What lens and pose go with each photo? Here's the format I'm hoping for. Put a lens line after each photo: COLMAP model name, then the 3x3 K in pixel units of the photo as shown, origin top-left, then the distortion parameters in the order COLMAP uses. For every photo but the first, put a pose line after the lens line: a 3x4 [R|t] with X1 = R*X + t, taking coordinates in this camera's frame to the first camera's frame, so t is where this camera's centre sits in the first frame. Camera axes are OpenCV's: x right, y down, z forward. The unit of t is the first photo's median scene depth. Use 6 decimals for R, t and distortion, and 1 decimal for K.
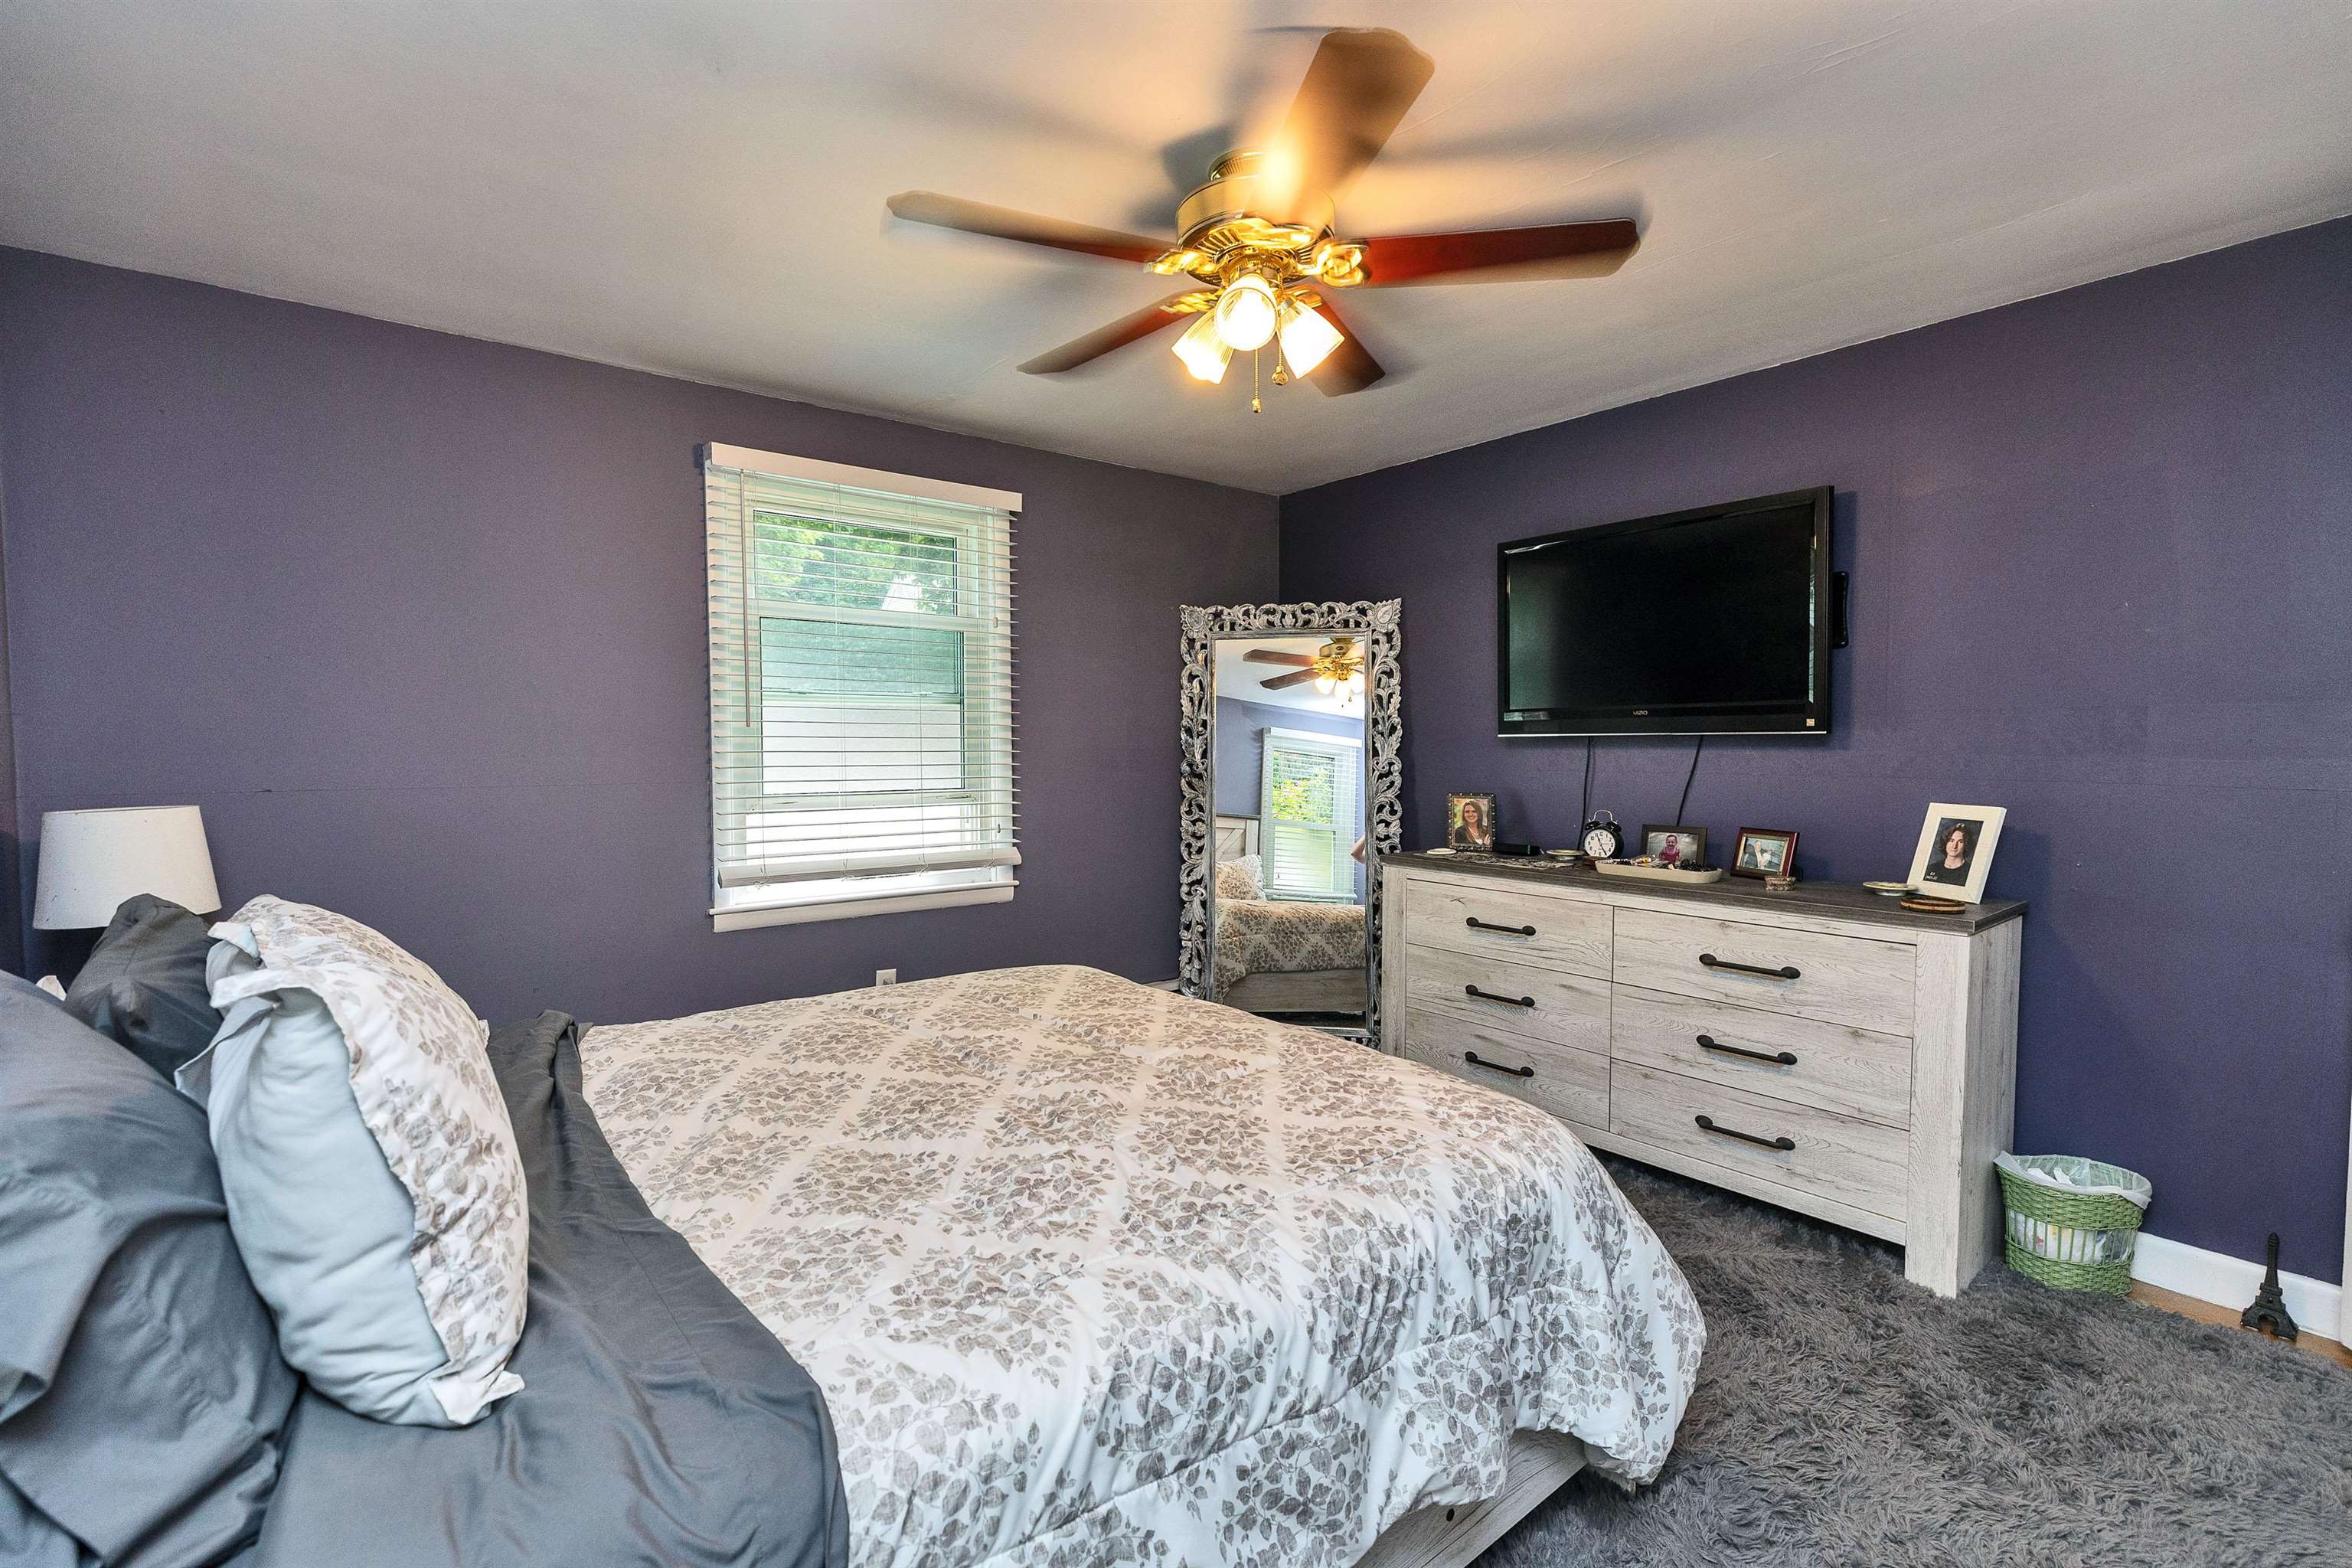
lens RADIAL K [[1051.5, 0, 1161.6], [0, 1051.5, 777.4], [0, 0, 1]] dist [-0.000728, 0.000203]
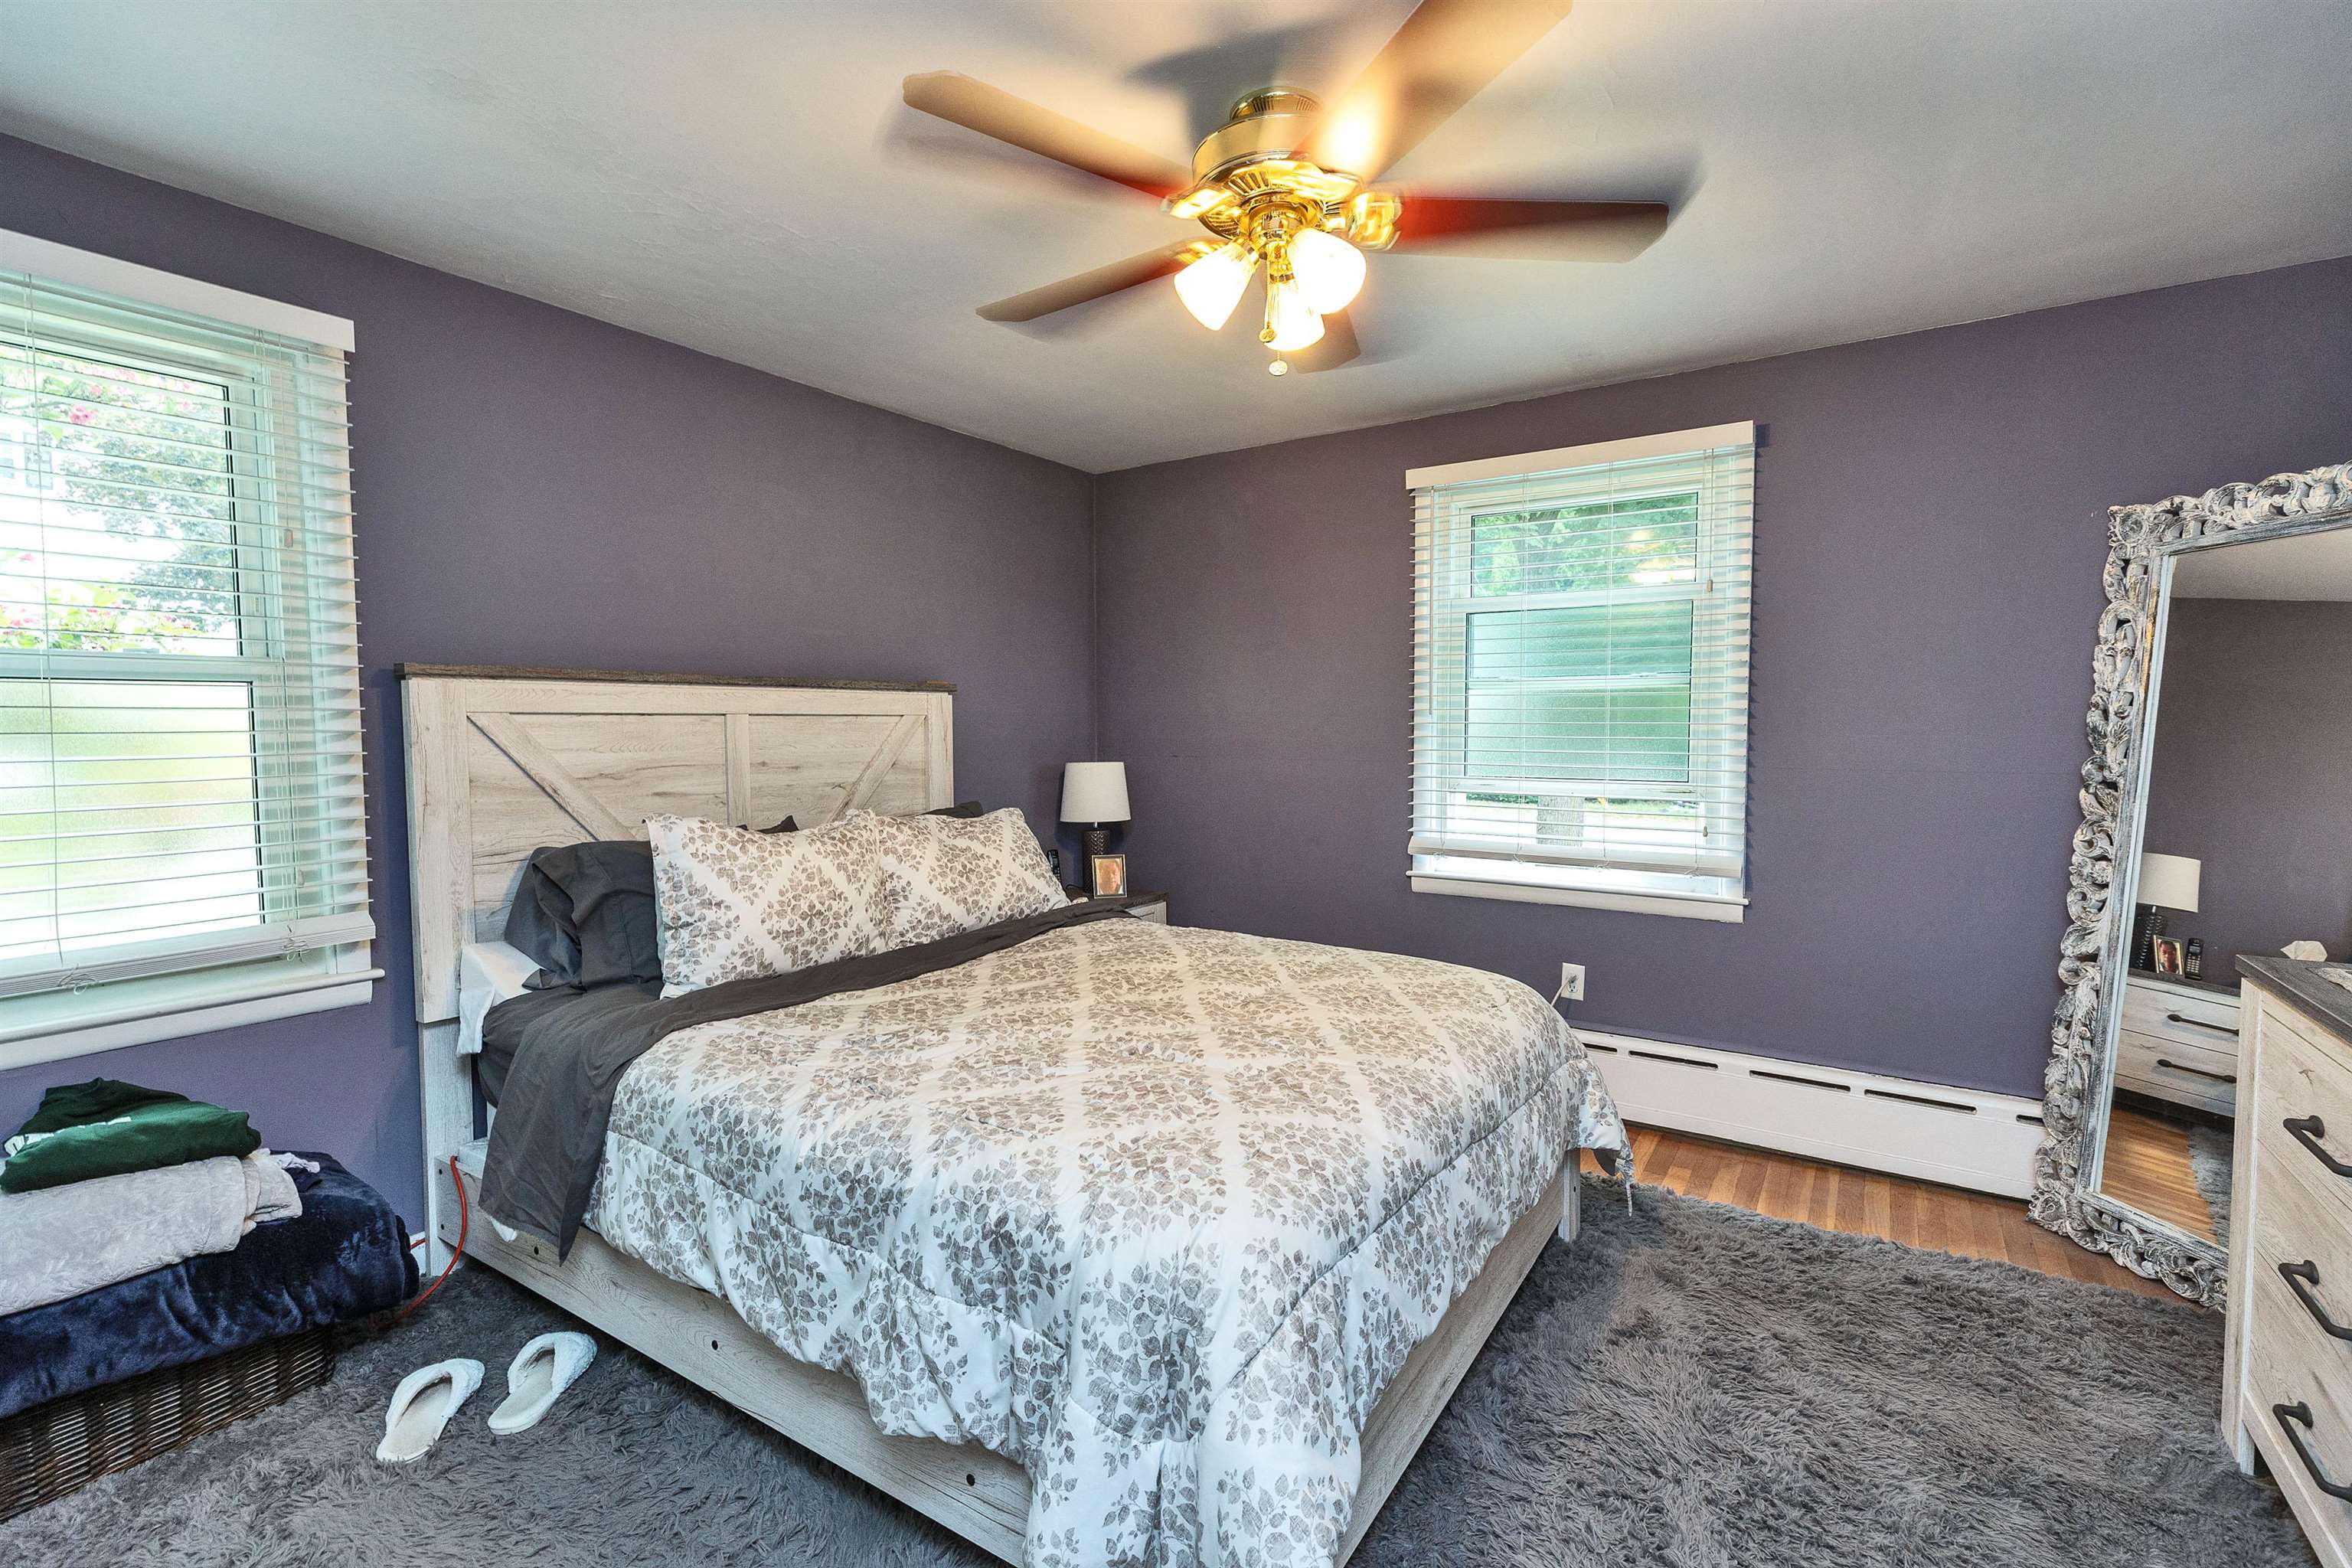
lens RADIAL K [[1051.5, 0, 1166.9], [0, 1051.5, 780.1], [0, 0, 1]] dist [-0.000728, 0.000203]
pose [[0.297546, 0.051472, -0.953319, 0.456255], [-0.032736, 0.998508, 0.043695, -0.013324], [0.954146, 0.018206, 0.298787, 0.298251]]
